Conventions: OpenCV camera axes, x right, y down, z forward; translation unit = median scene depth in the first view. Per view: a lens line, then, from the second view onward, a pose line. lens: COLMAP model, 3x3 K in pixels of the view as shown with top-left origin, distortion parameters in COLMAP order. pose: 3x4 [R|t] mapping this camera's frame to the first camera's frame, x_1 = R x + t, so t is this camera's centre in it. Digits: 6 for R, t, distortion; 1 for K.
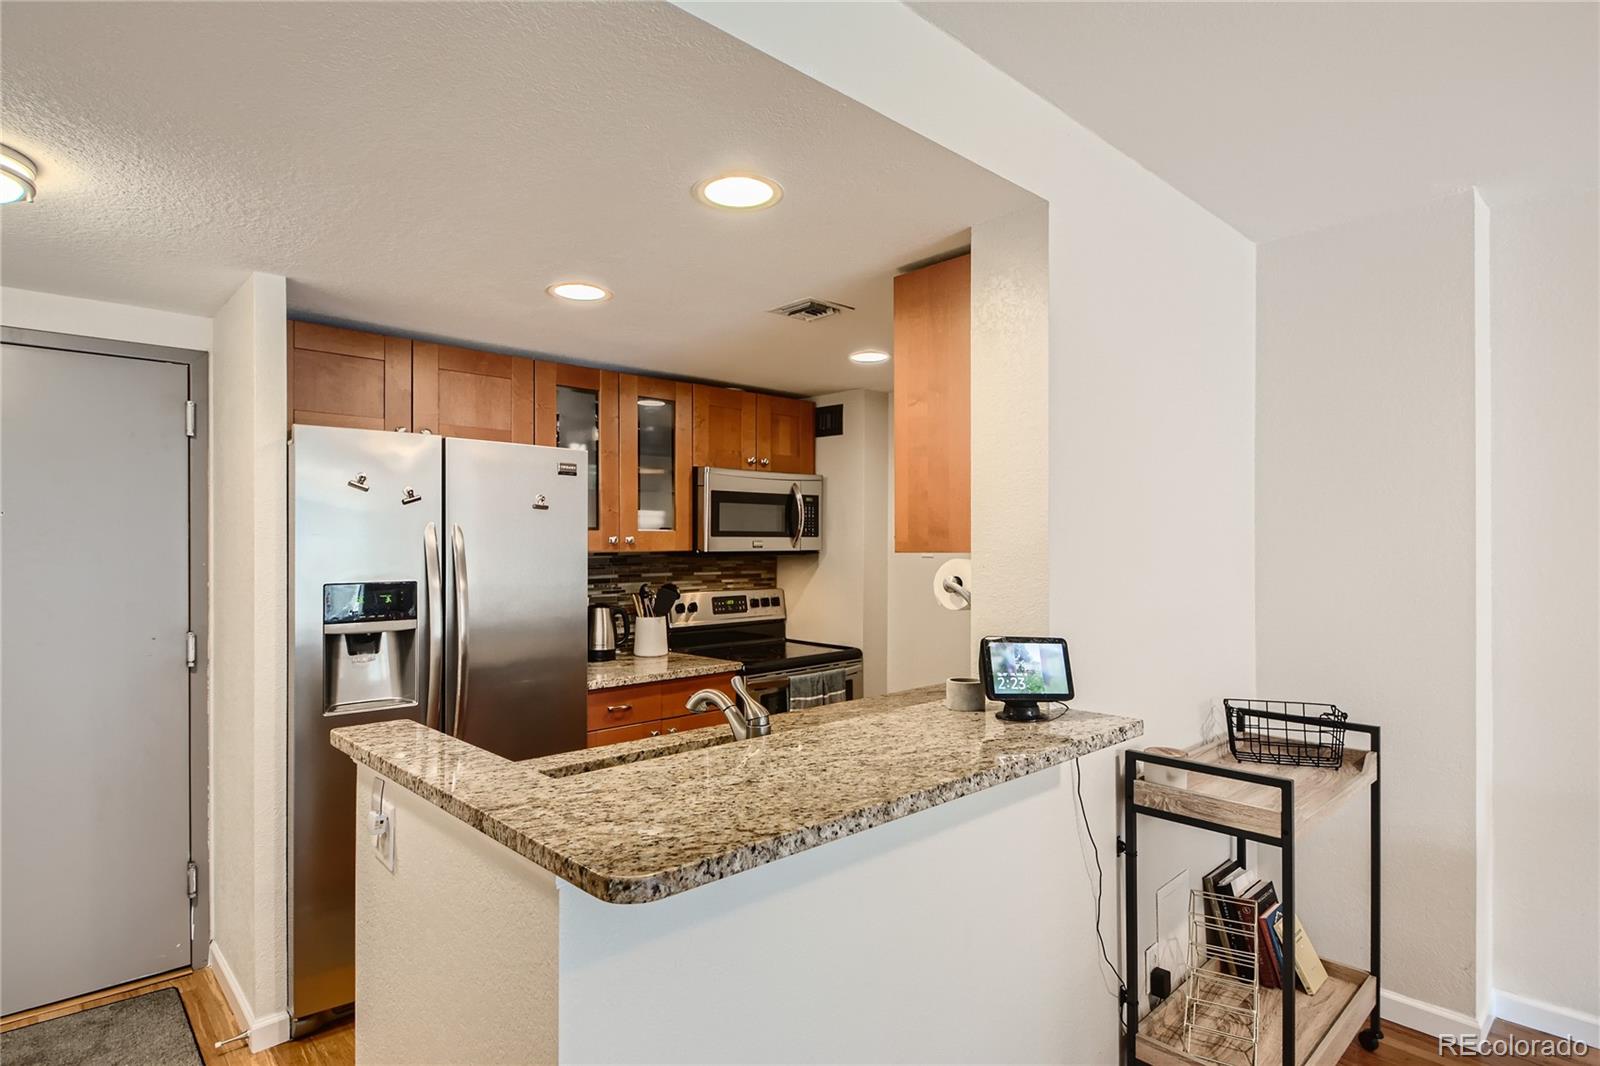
lens RADIAL K [[842.2, 0, 809.1], [0, 842.2, 539.9], [0, 0, 1]] dist [0.019035, -0.015031]
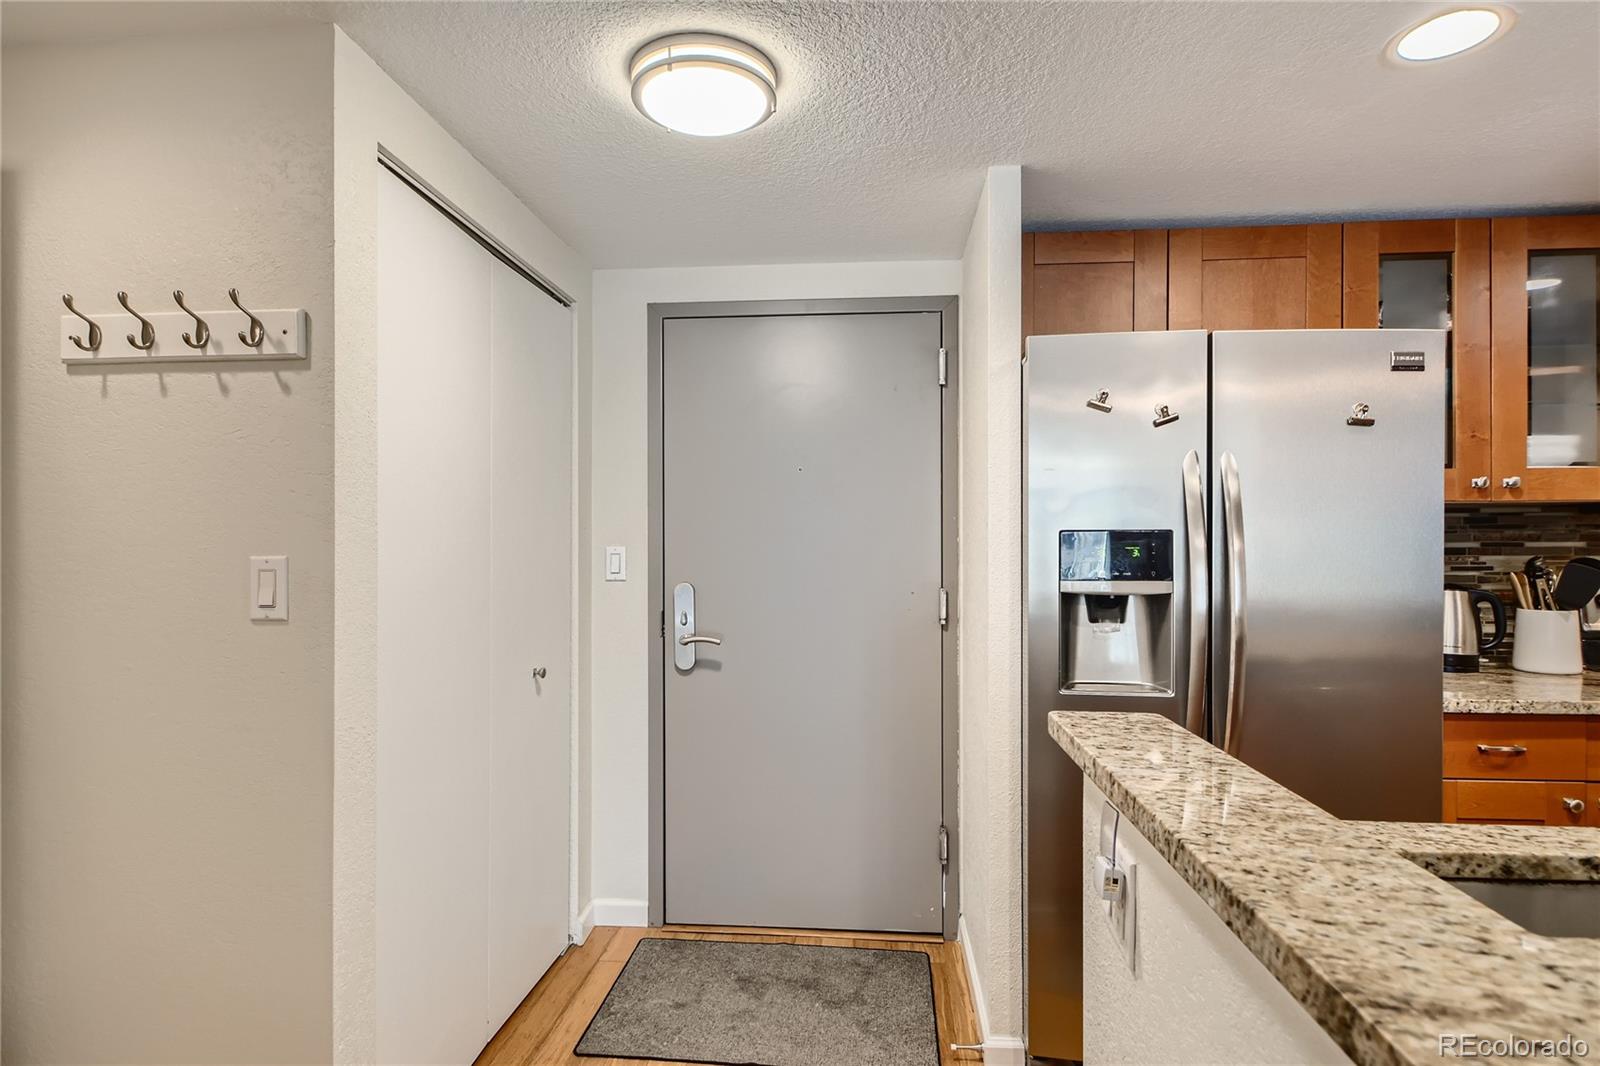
lens RADIAL K [[842.2, 0, 805.9], [0, 842.2, 541.5], [0, 0, 1]] dist [0.019035, -0.015031]
pose [[0.662563, 0.002160, -0.749003, -0.113587], [0.001446, 0.999990, 0.004163, 0.051454], [0.749005, -0.003841, 0.662553, 0.247632]]
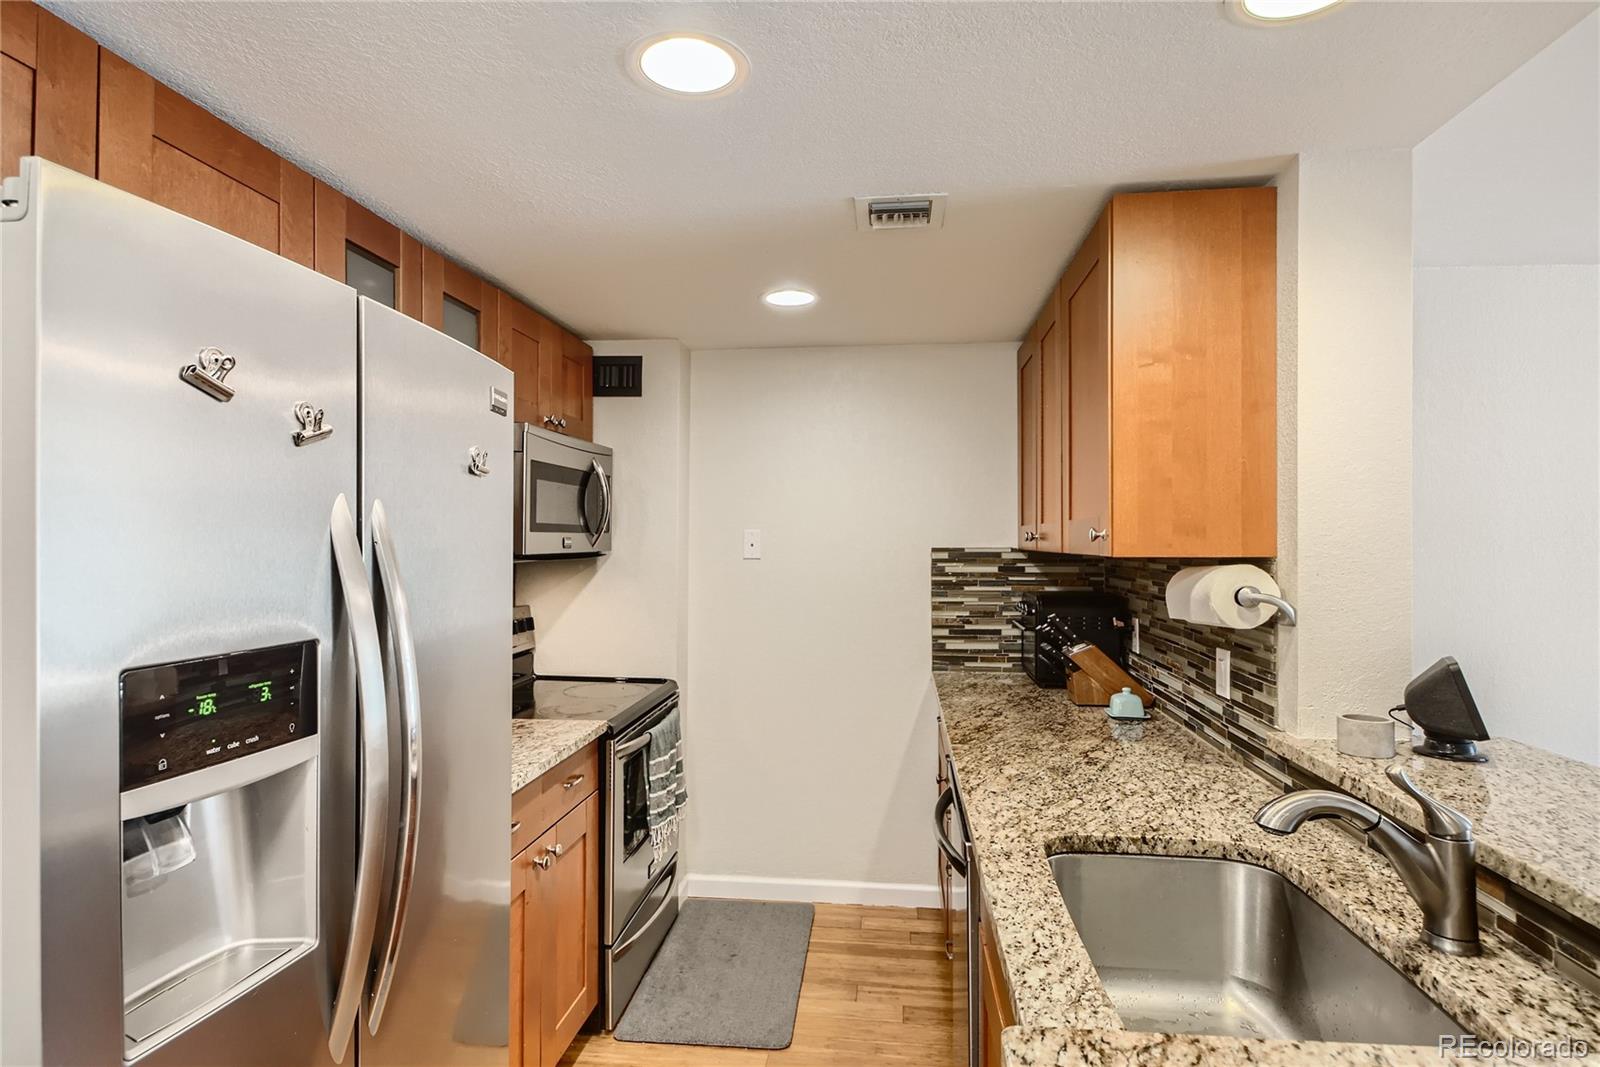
lens RADIAL K [[842.2, 0, 795.9], [0, 842.2, 535.6], [0, 0, 1]] dist [0.019035, -0.015031]
pose [[0.764762, 0.006507, 0.644279, -0.508549], [-0.006969, 0.999974, -0.001826, -0.000868], [-0.644275, -0.003094, 0.764788, 0.504122]]
